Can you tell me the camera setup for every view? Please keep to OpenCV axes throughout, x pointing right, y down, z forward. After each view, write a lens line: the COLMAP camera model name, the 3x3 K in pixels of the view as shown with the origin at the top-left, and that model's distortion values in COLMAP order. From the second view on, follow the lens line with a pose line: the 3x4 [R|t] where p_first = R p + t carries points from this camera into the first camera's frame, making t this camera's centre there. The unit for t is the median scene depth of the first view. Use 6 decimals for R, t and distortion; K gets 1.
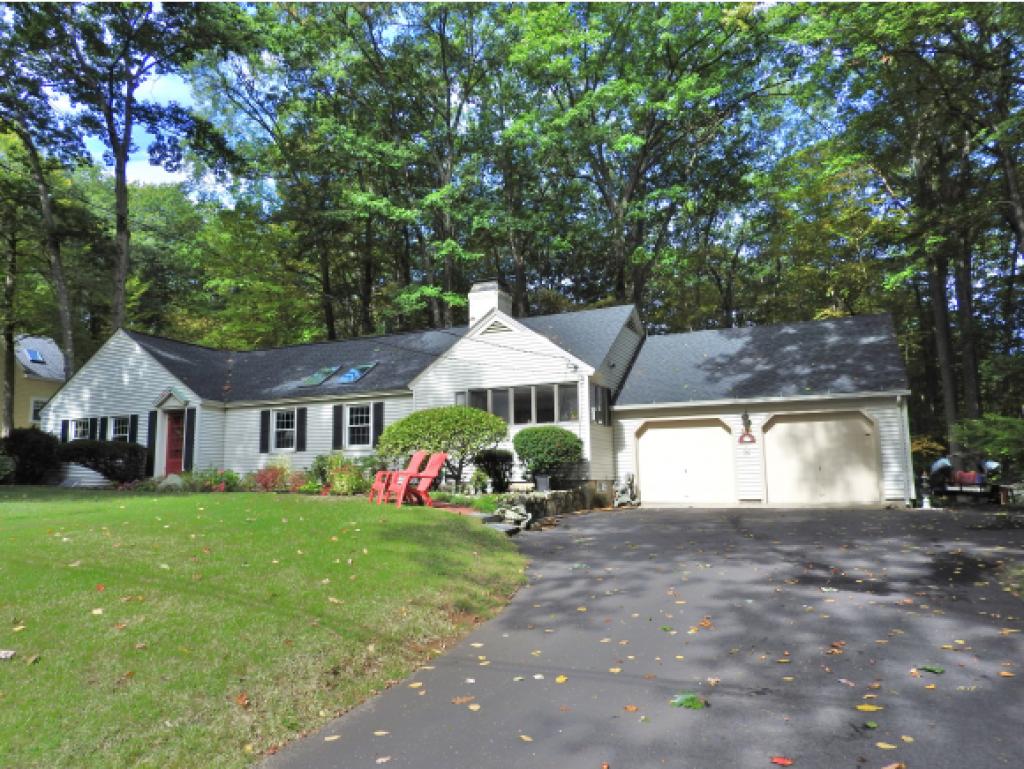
lens RADIAL K [[719.0, 0, 509.8], [0, 719.0, 383.2], [0, 0, 1]] dist [0.011767, -0.004479]
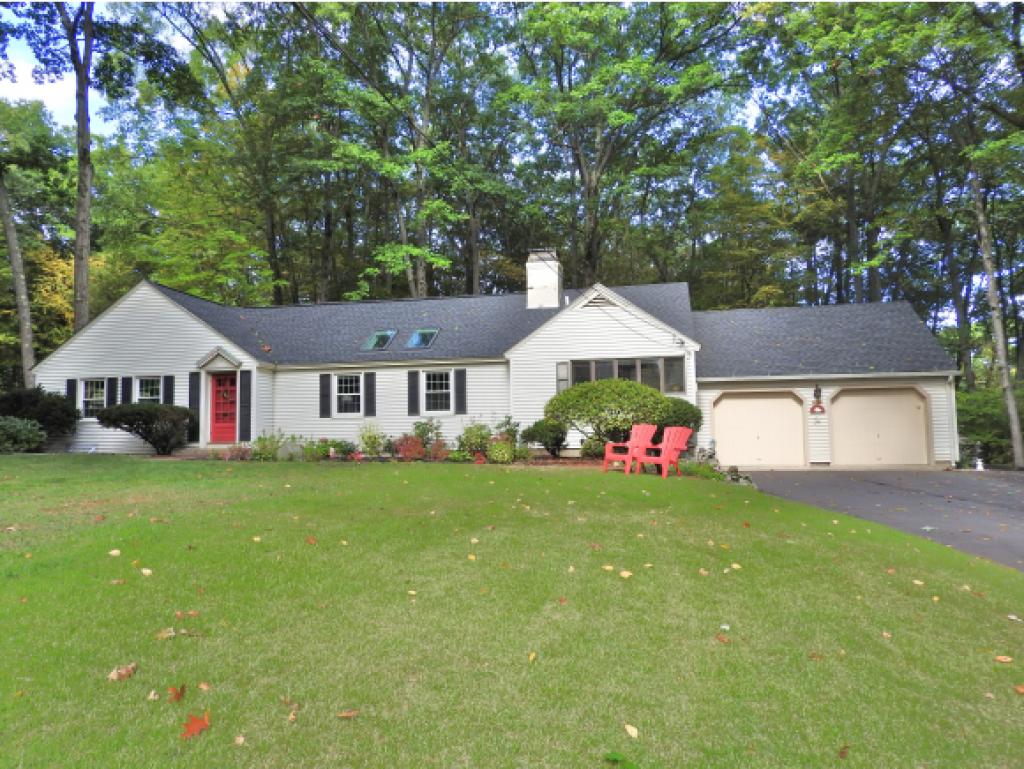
lens RADIAL K [[719.0, 0, 514.4], [0, 719.0, 385.3], [0, 0, 1]] dist [0.011767, -0.004479]
pose [[0.974149, 0.015004, 0.225407, -0.315478], [-0.029145, 0.997800, 0.059543, -0.012154], [-0.224018, -0.064573, 0.972443, 0.000599]]
